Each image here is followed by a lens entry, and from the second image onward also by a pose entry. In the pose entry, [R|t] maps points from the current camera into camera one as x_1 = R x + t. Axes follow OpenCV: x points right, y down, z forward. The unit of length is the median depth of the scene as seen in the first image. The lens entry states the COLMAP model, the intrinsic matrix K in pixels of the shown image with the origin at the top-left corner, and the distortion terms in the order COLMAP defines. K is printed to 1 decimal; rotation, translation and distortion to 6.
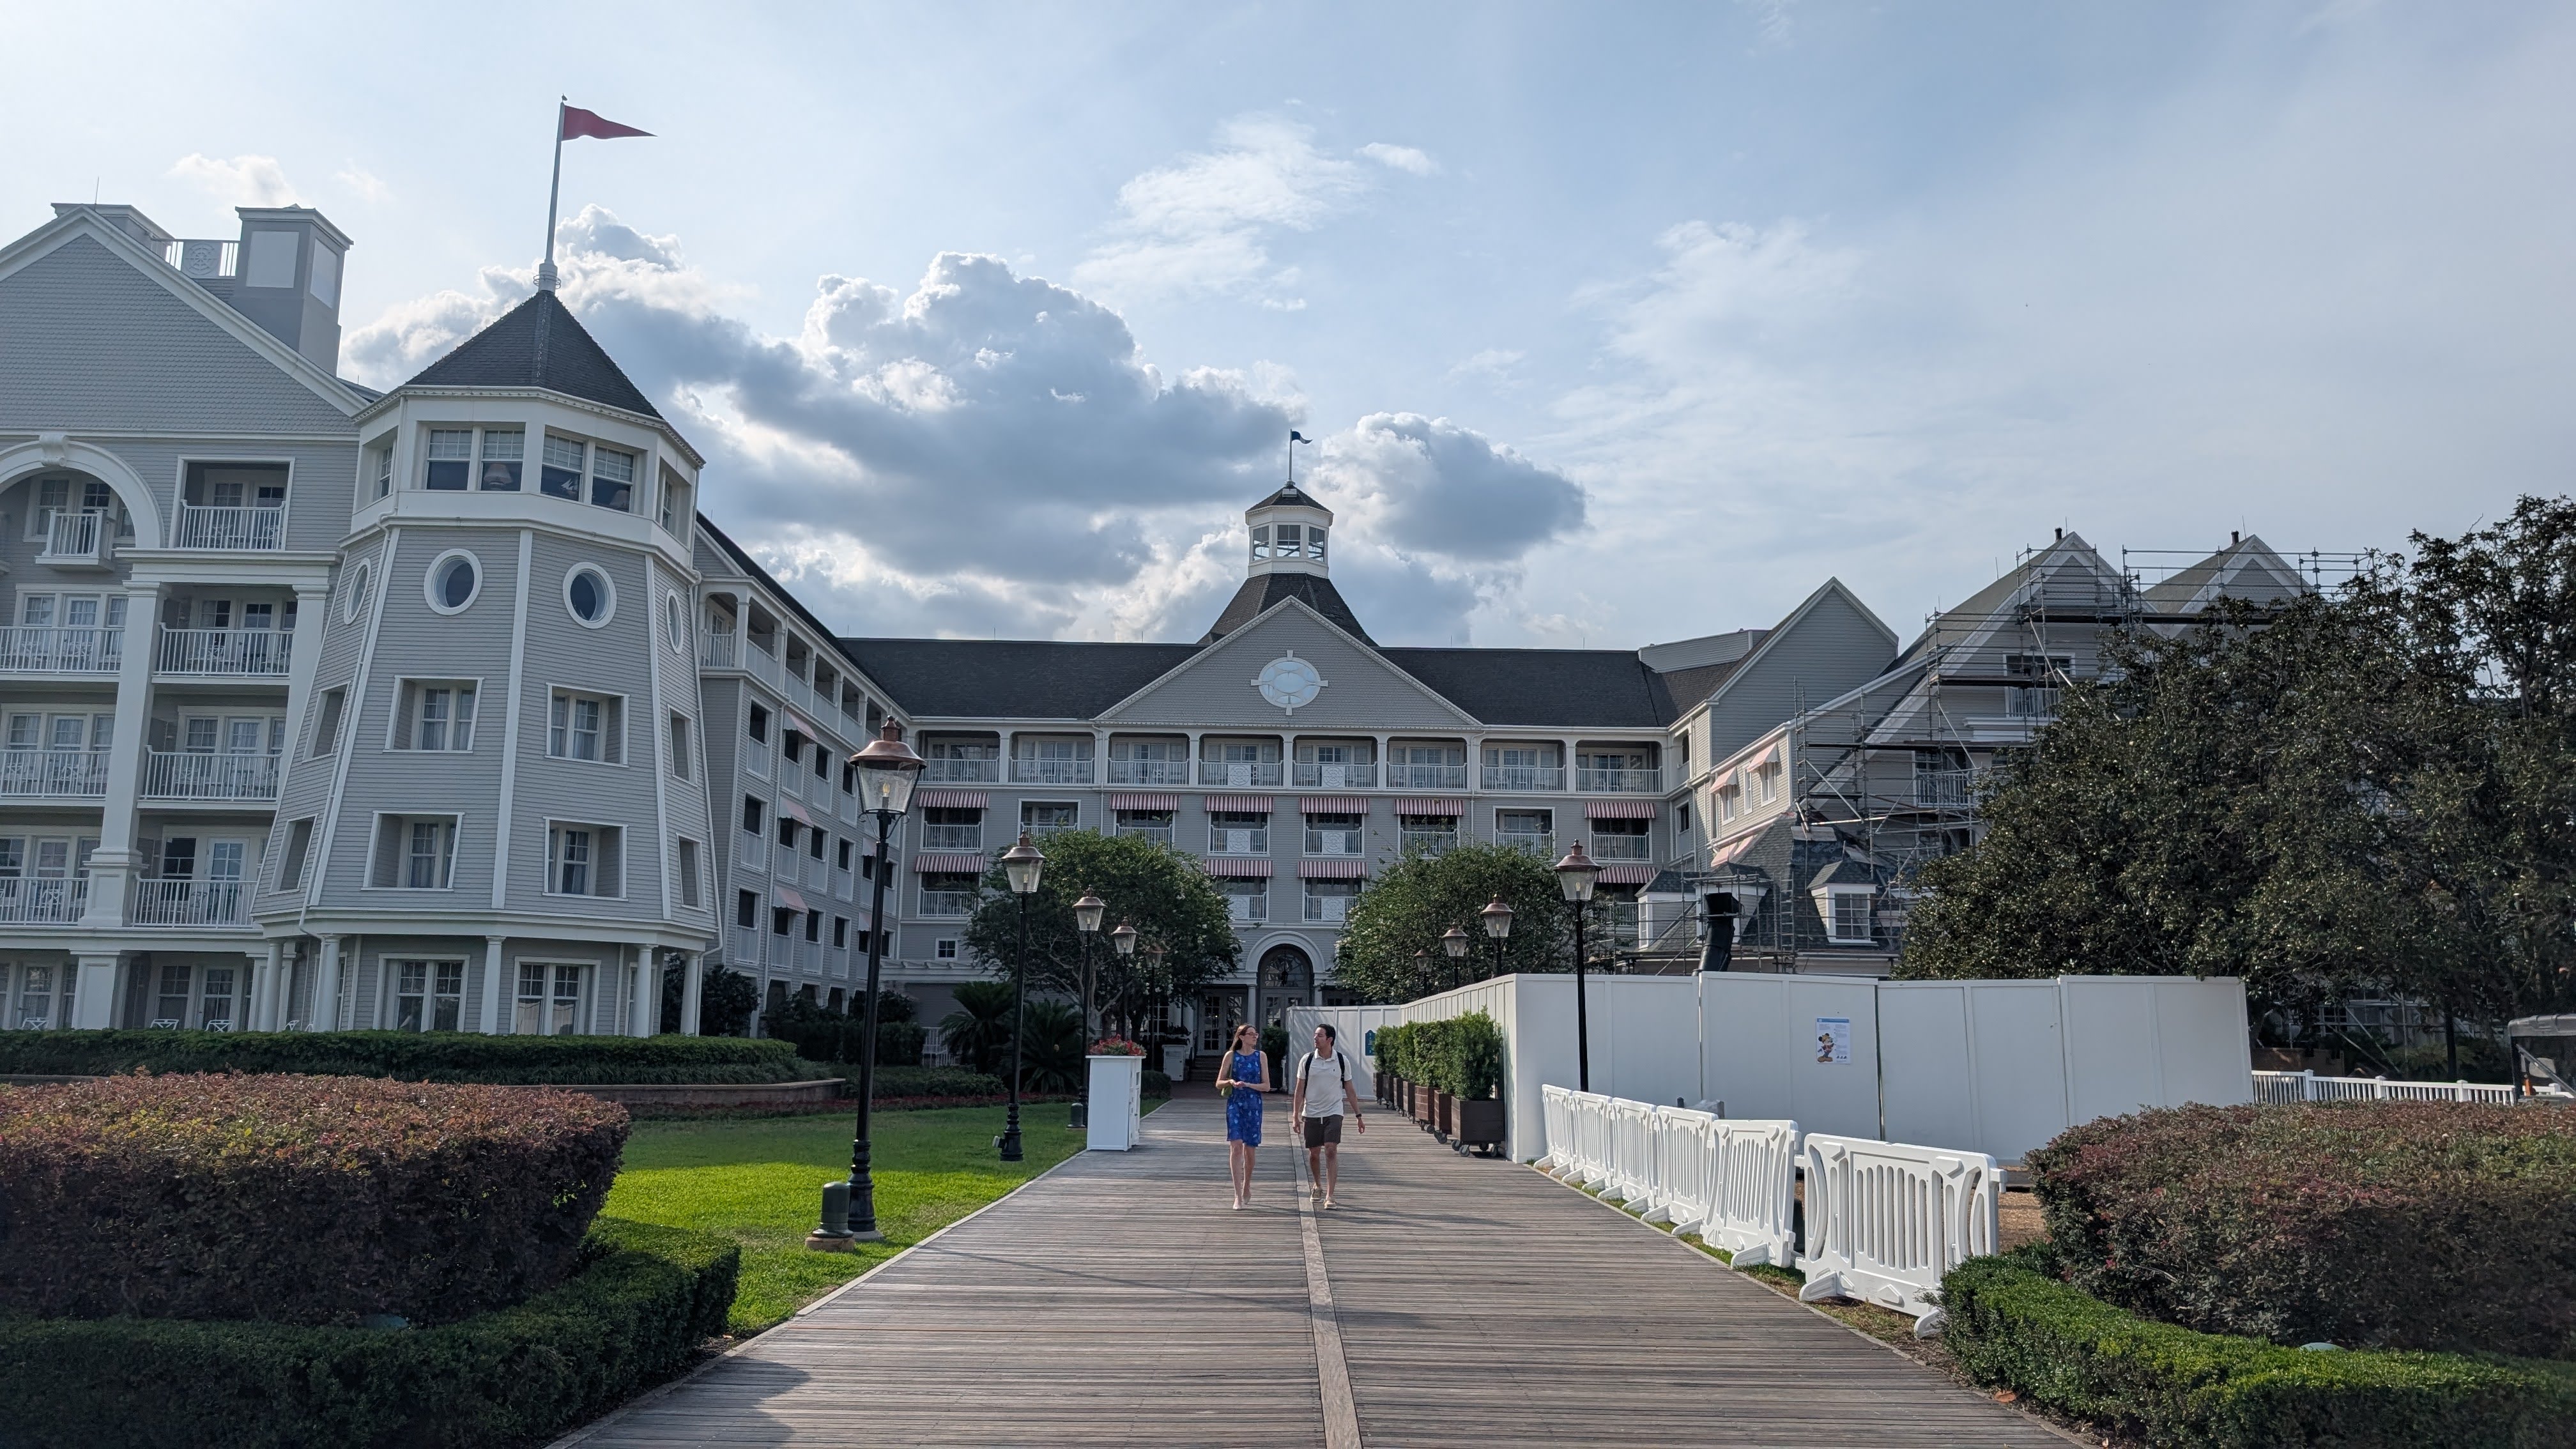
lens RADIAL K [[1916.8, 0, 1288.0], [0, 1916.8, 724.5], [0, 0, 1]] dist [-0.006633, -0.006977]
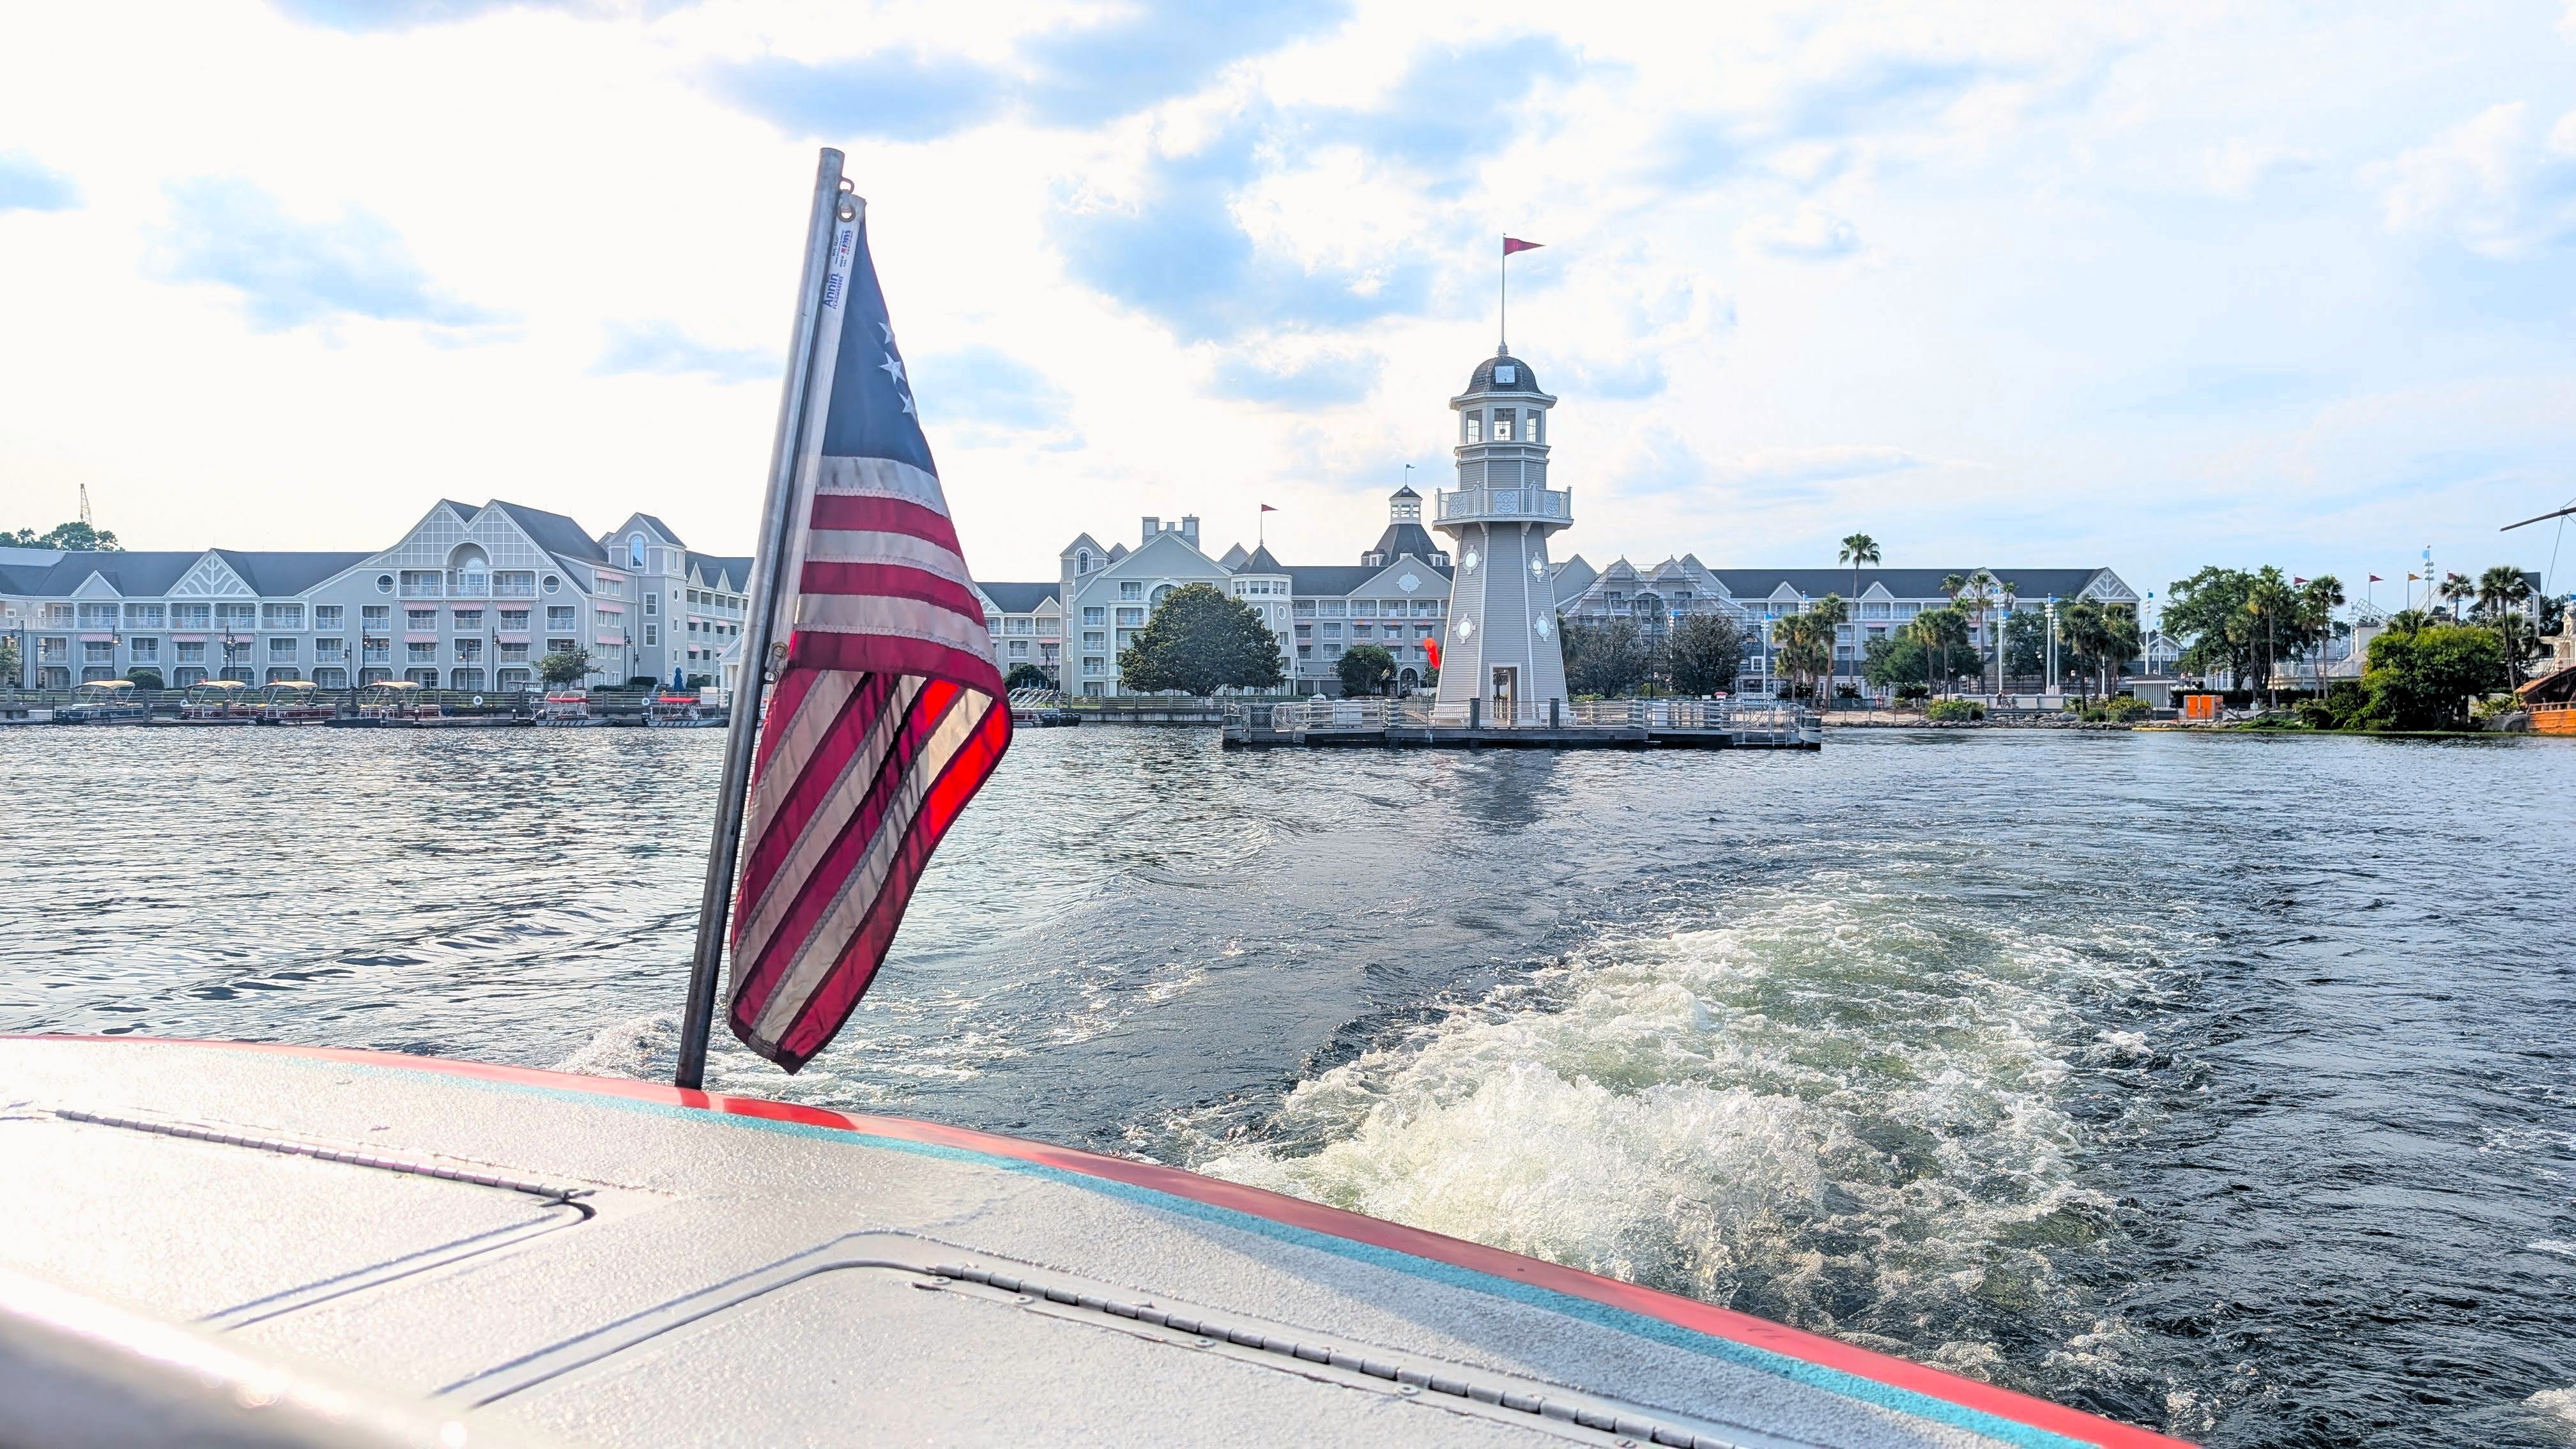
lens RADIAL K [[1916.8, 0, 1288.0], [0, 1916.8, 724.5], [0, 0, 1]] dist [-0.006633, -0.006977]
pose [[0.998853, -0.012292, -0.046284, -0.053970], [0.019944, 0.985468, 0.168684, -0.327025], [0.043538, -0.169413, 0.984583, -2.122071]]
